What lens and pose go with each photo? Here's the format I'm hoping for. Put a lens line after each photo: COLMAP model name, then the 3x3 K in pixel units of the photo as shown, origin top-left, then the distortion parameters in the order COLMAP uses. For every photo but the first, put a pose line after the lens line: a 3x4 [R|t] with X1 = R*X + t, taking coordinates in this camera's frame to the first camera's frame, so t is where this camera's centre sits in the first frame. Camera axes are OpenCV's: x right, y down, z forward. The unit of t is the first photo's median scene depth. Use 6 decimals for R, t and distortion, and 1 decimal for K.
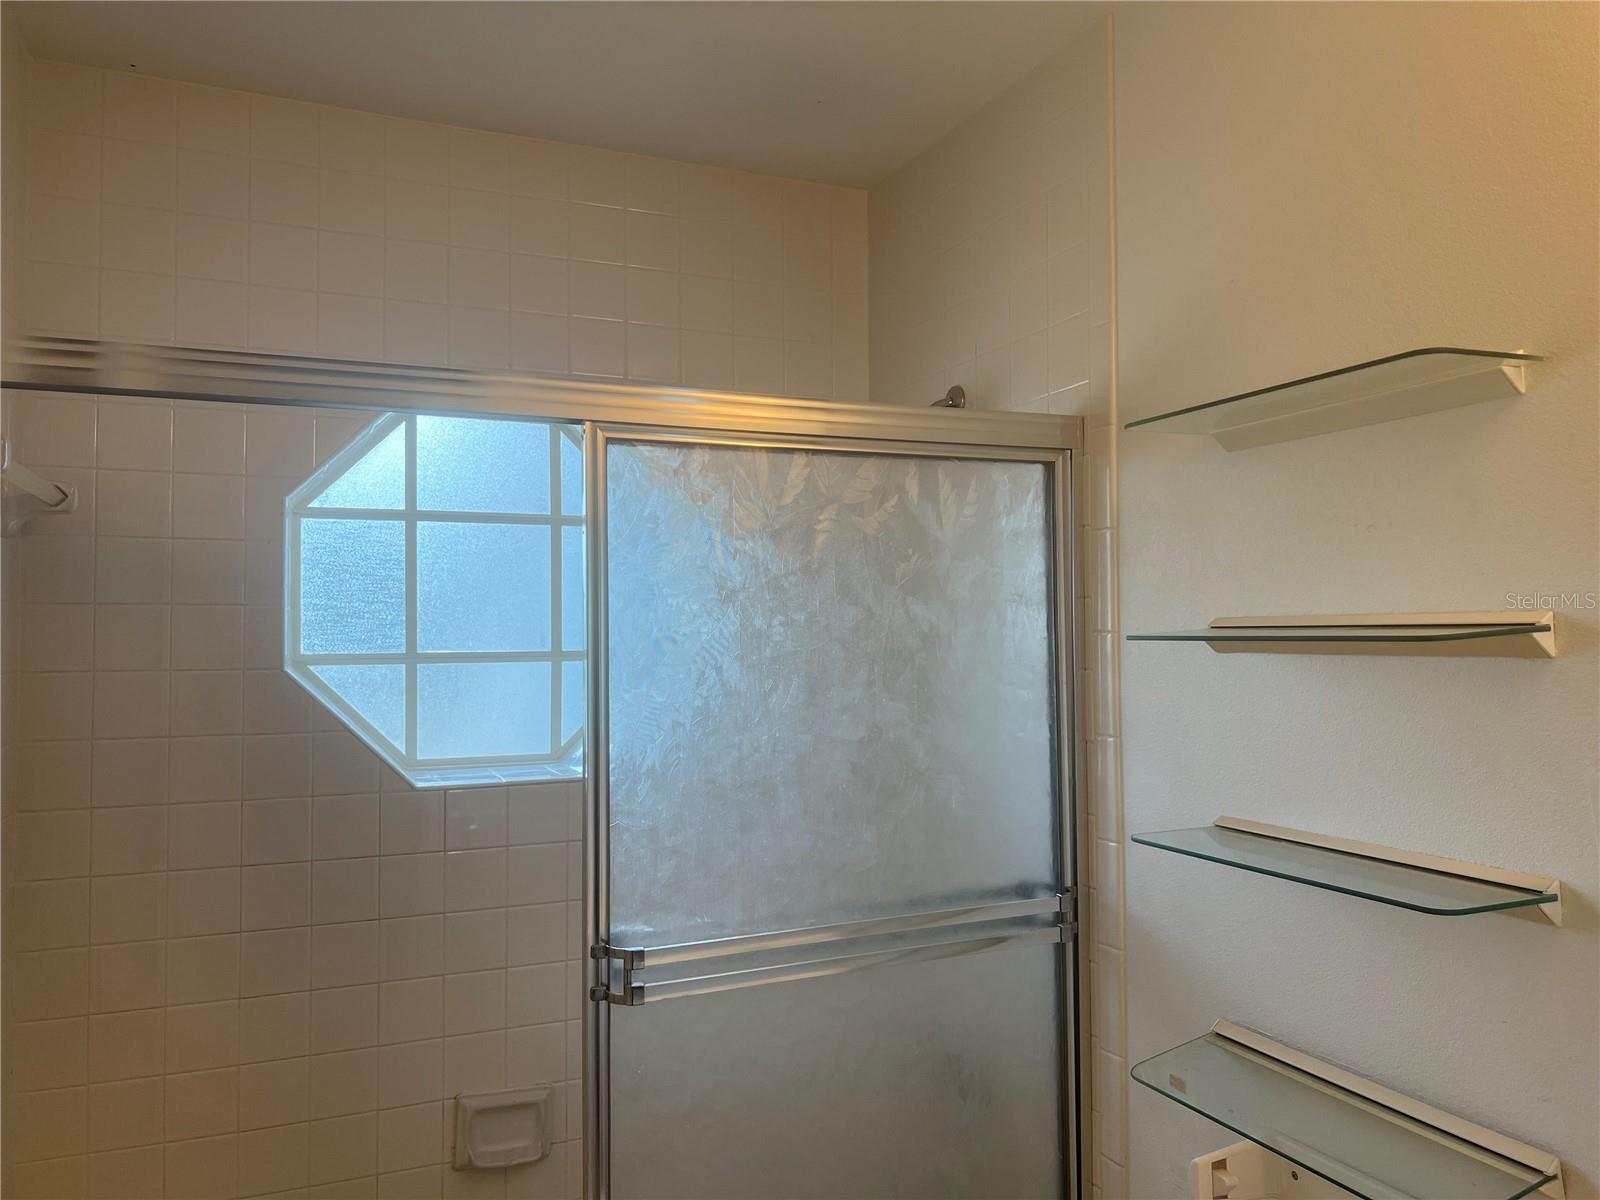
lens RADIAL K [[1195.5, 0, 797.9], [0, 1195.5, 583.8], [0, 0, 1]] dist [0.057825, -0.069882]
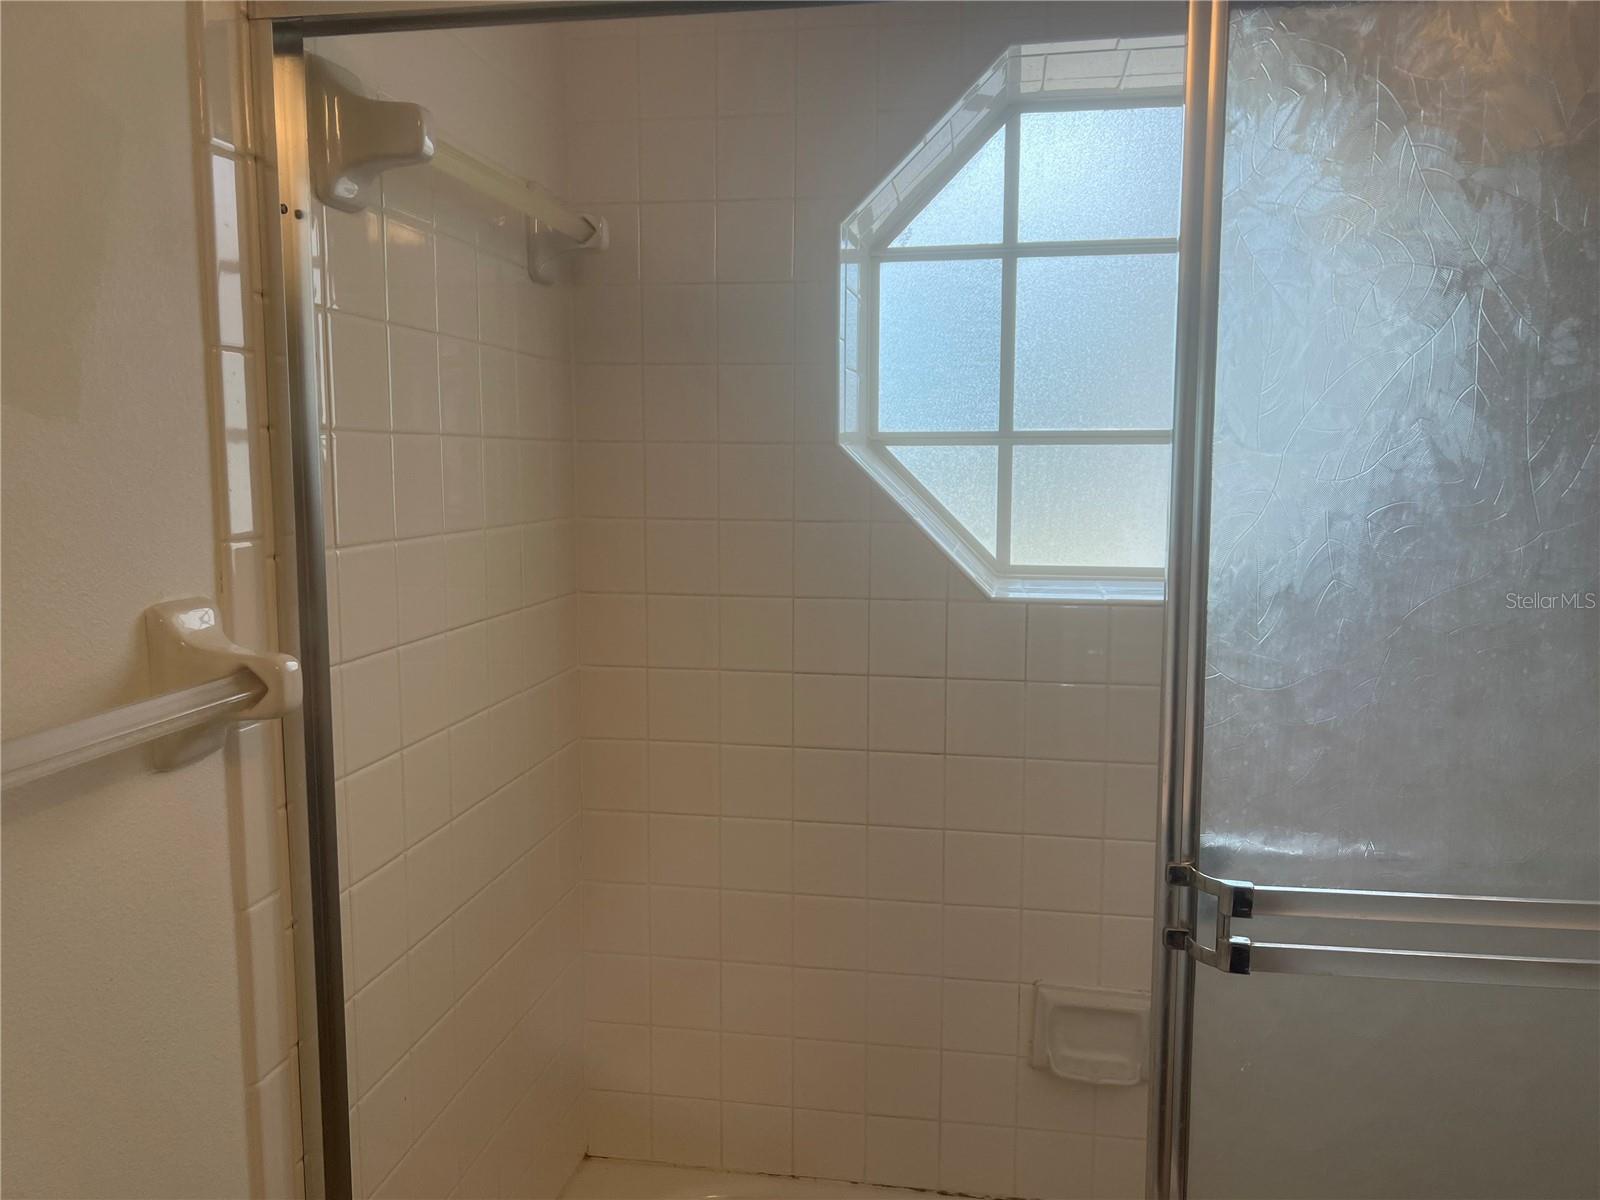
lens RADIAL K [[1195.5, 0, 804.4], [0, 1195.5, 602.1], [0, 0, 1]] dist [0.057825, -0.069882]
pose [[0.843265, 0.073216, -0.532488, -0.007012], [0.013818, 0.987399, 0.157649, 0.060793], [0.537320, -0.140298, 0.831627, 0.367174]]
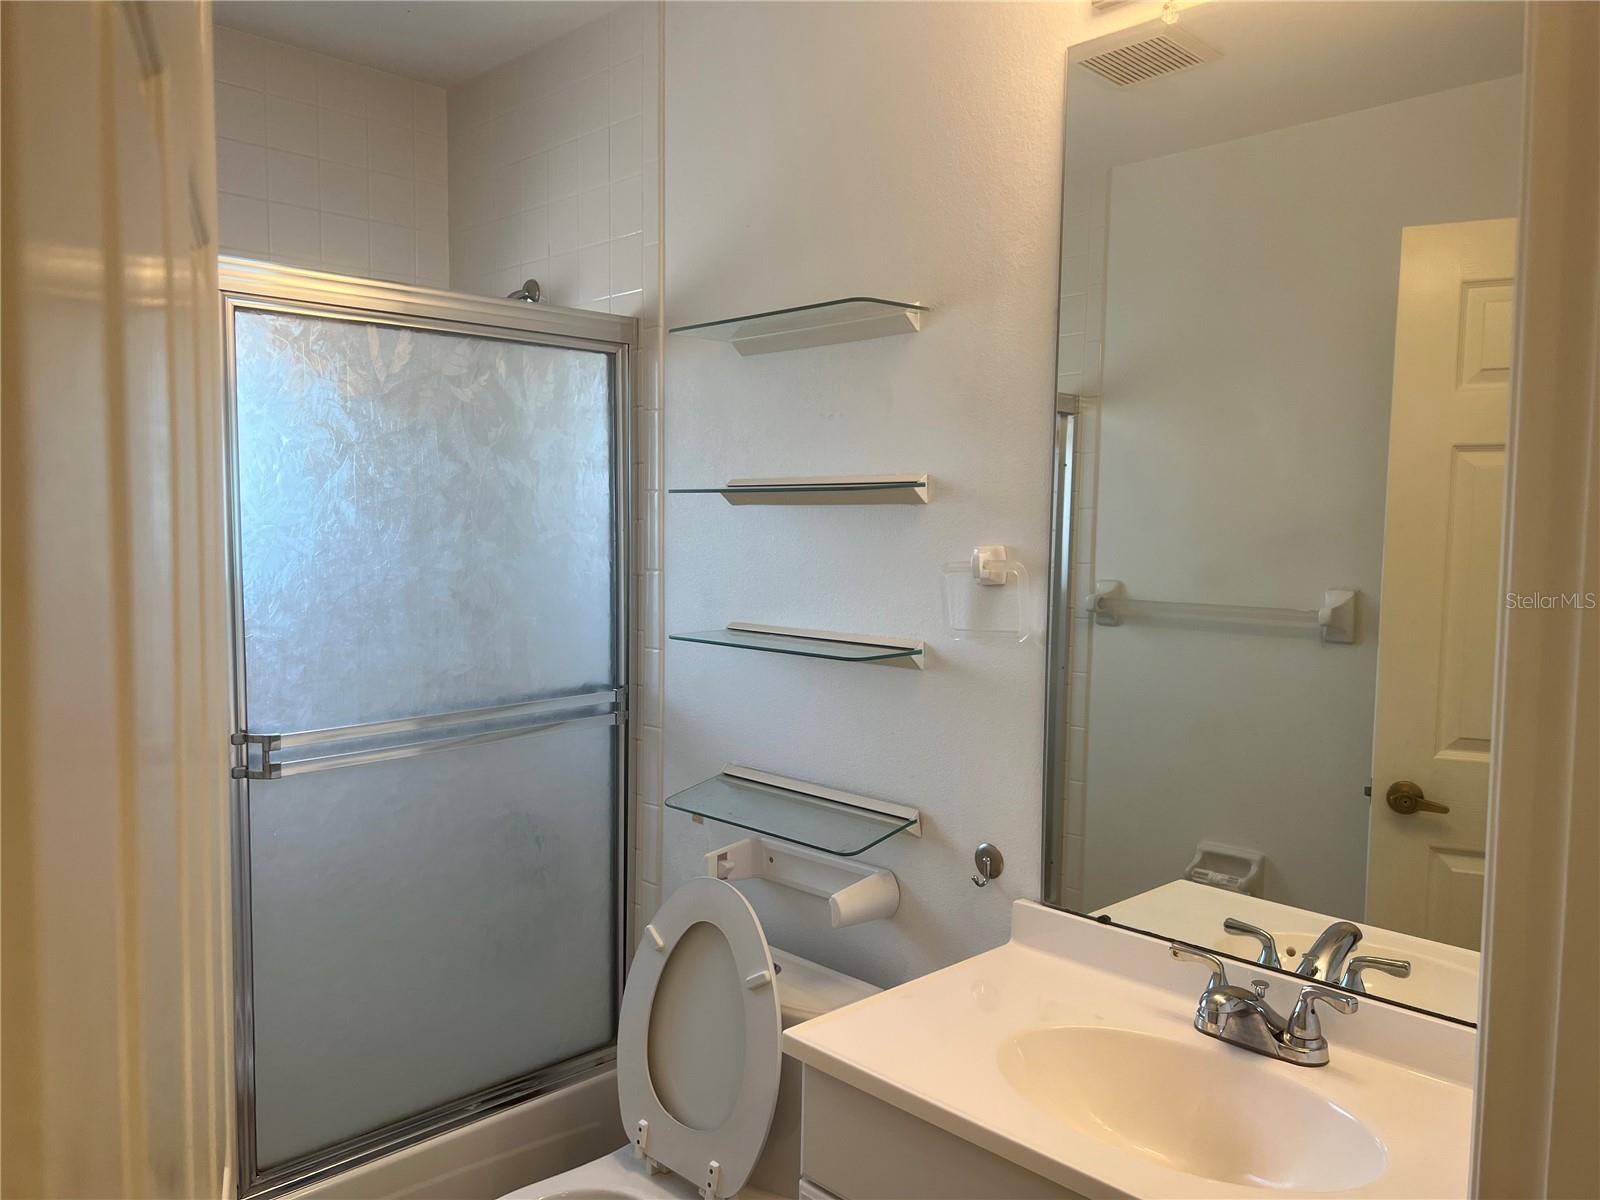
lens RADIAL K [[1195.5, 0, 814.5], [0, 1195.5, 616.9], [0, 0, 1]] dist [0.057825, -0.069882]
pose [[0.927698, -0.014002, 0.373068, -0.072160], [-0.030991, 0.992959, 0.114334, 0.024236], [-0.372042, -0.117629, 0.920733, -0.294121]]
